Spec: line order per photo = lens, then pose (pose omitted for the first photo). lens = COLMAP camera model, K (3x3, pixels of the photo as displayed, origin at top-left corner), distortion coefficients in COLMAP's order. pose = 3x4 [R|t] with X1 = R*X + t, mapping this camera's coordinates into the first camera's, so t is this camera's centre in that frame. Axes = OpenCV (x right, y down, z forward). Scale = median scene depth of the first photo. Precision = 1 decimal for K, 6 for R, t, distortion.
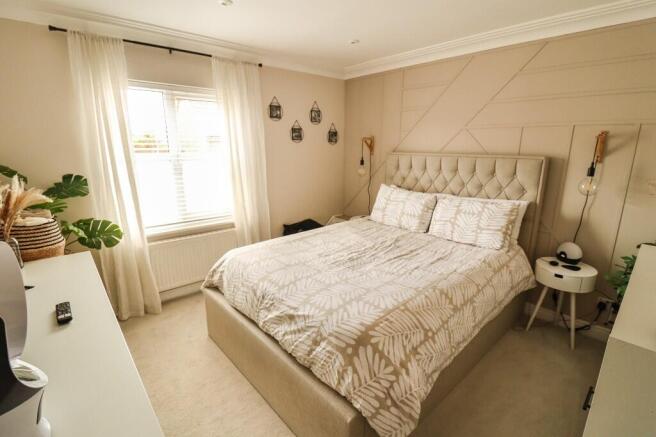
lens RADIAL K [[312.5, 0, 334.2], [0, 312.5, 218.4], [0, 0, 1]] dist [-0.016274, -0.005666]
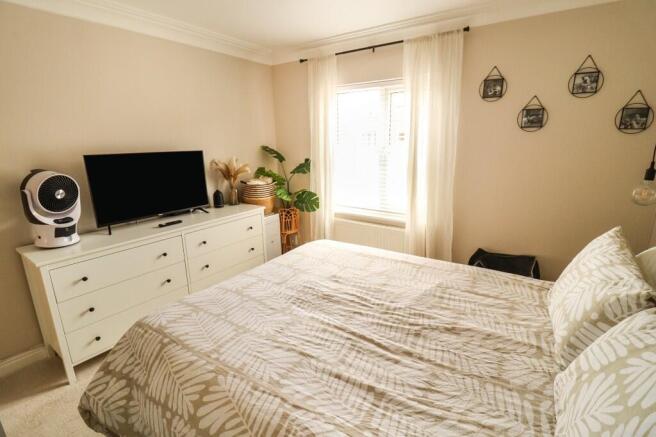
lens RADIAL K [[312.5, 0, 329.7], [0, 312.5, 216.7], [0, 0, 1]] dist [-0.016274, -0.005666]
pose [[0.218689, 0.227432, -0.948920, 0.601080], [-0.207893, 0.960992, 0.182415, -0.154565], [0.953392, 0.157381, 0.257440, 0.687191]]
